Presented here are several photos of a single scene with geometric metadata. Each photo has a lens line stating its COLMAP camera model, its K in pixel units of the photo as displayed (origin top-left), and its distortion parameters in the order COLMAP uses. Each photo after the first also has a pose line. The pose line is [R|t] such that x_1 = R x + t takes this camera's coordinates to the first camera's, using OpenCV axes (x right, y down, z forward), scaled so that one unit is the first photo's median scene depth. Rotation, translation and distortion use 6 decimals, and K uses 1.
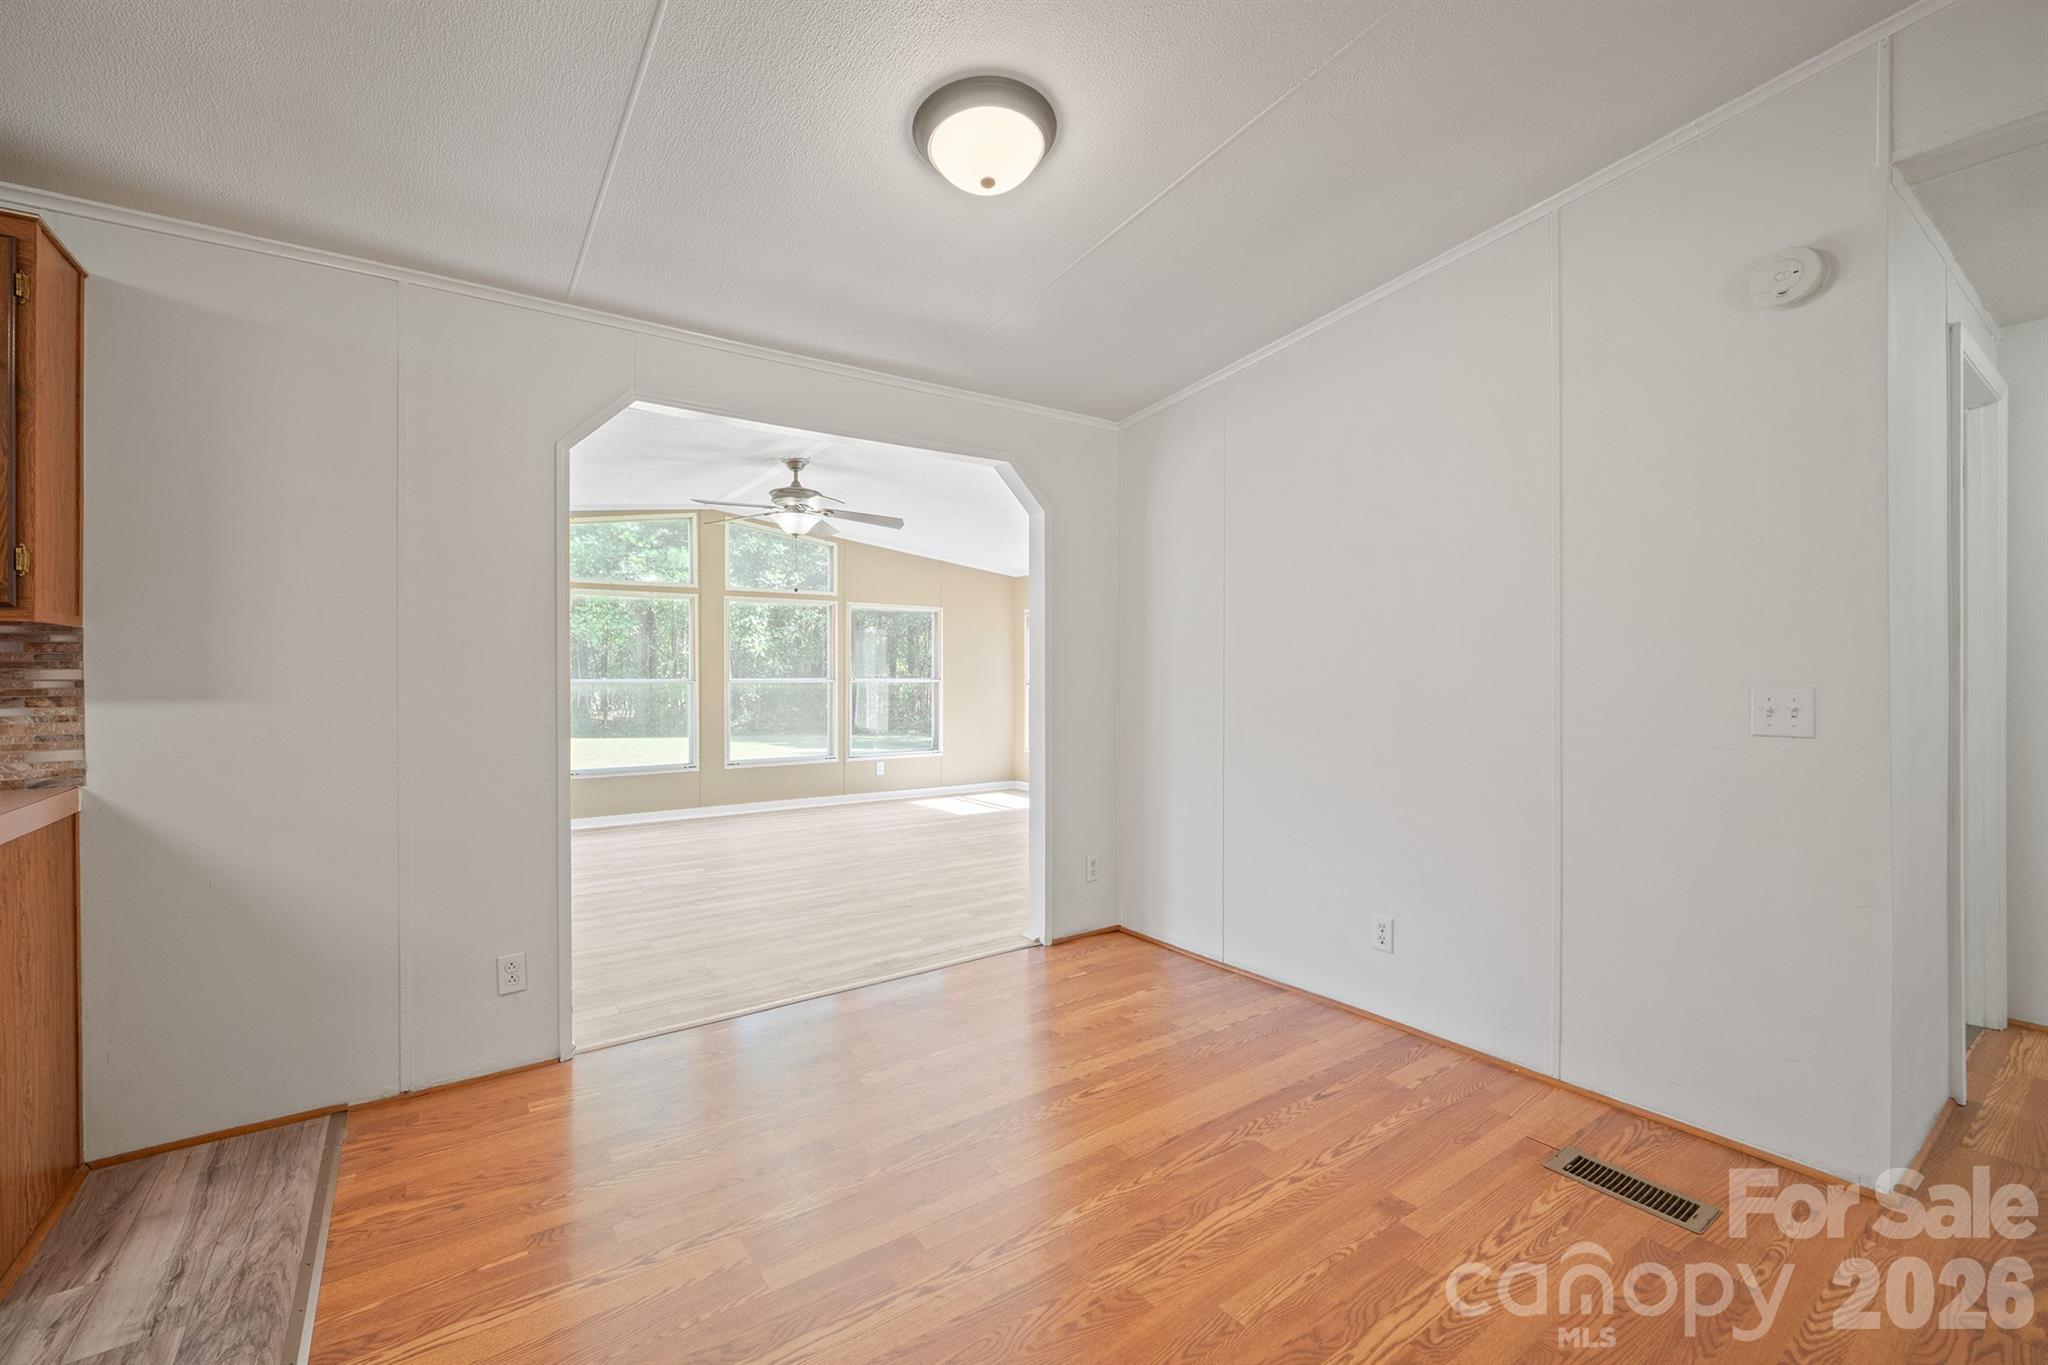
lens RADIAL K [[858.0, 0, 1026.7], [0, 858.0, 673.7], [0, 0, 1]] dist [-0.006554, 0.000222]
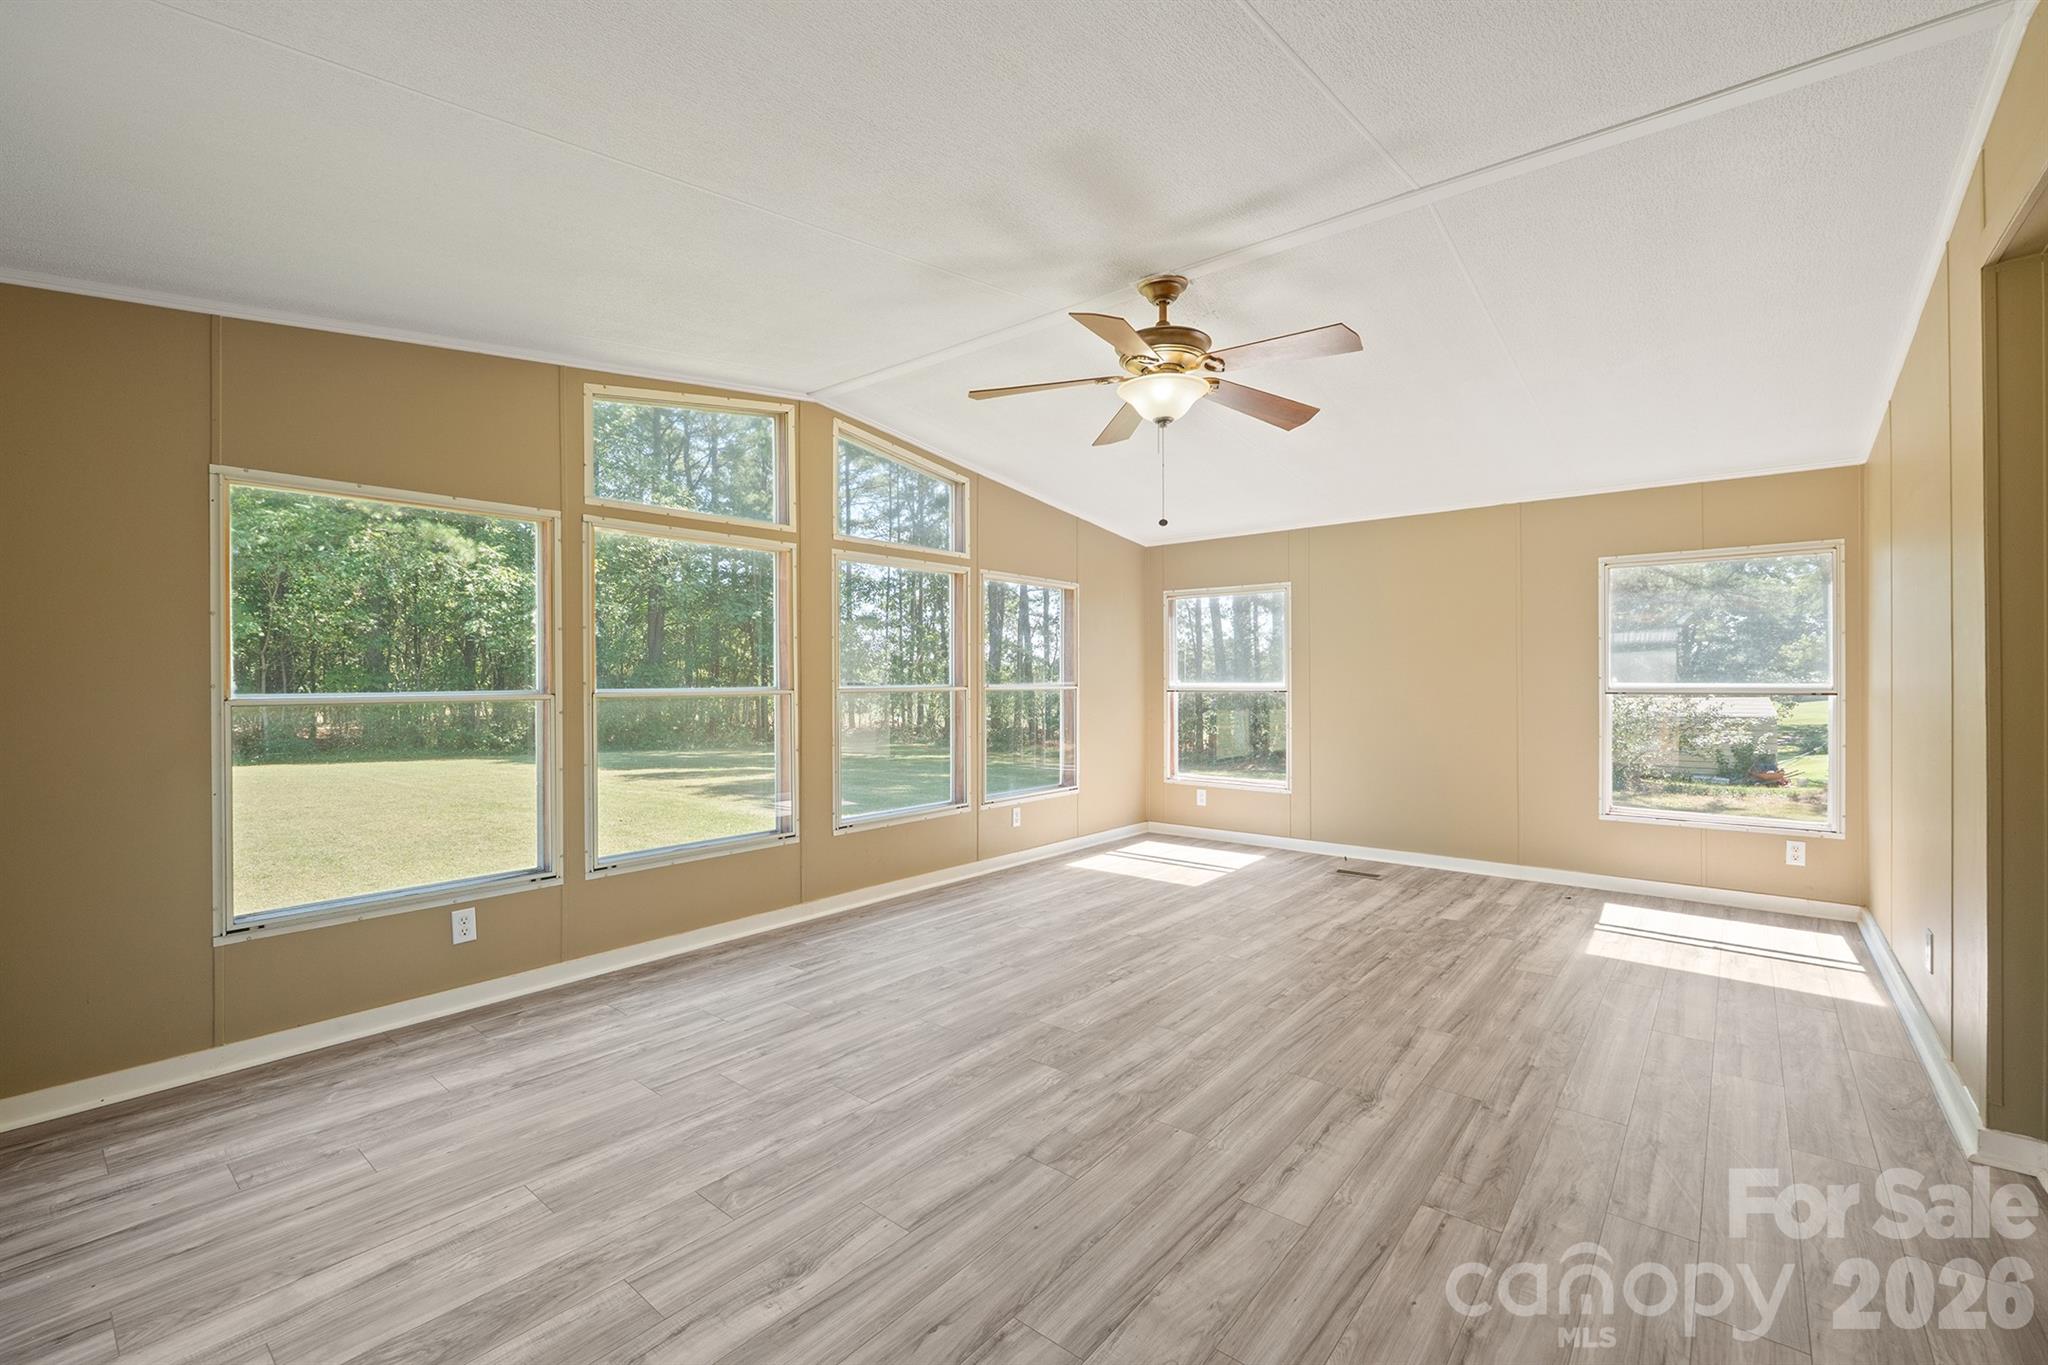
lens RADIAL K [[858.0, 0, 1035.0], [0, 858.0, 690.8], [0, 0, 1]] dist [-0.006554, 0.000222]
pose [[0.963684, -0.007826, 0.266932, -1.012865], [0.003865, 0.999875, 0.015362, 0.000027], [-0.267018, -0.013772, 0.963593, 1.021426]]
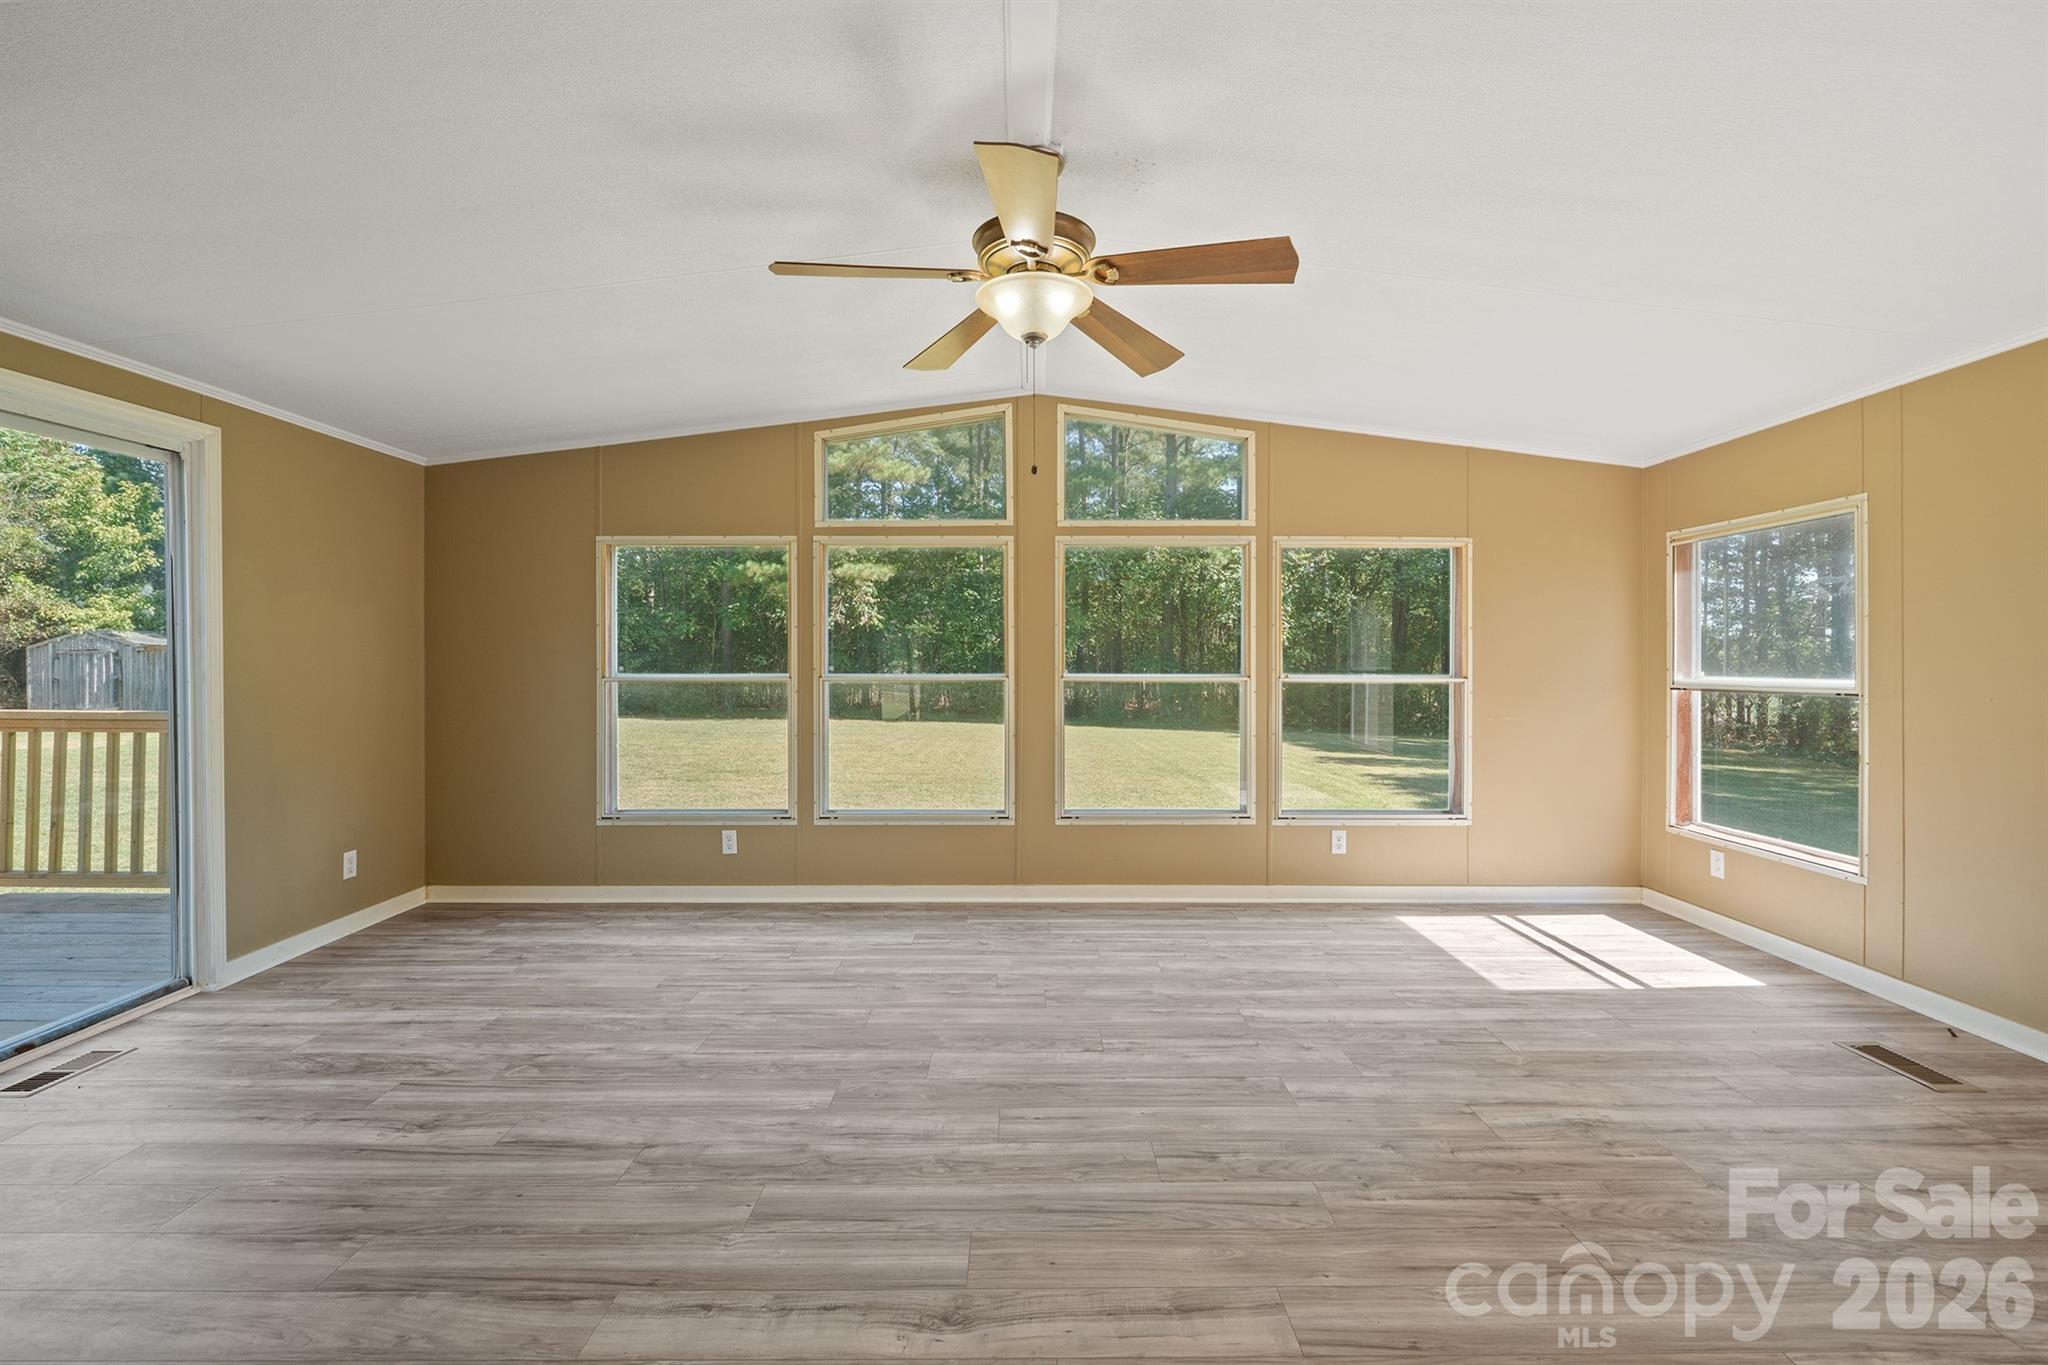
lens RADIAL K [[858.0, 0, 1038.2], [0, 858.0, 665.8], [0, 0, 1]] dist [-0.006554, 0.000222]
pose [[0.820587, 0.002601, -0.571516, -0.053021], [-0.001217, 0.999995, 0.002804, -0.004593], [0.571520, -0.001605, 0.820586, 1.344889]]
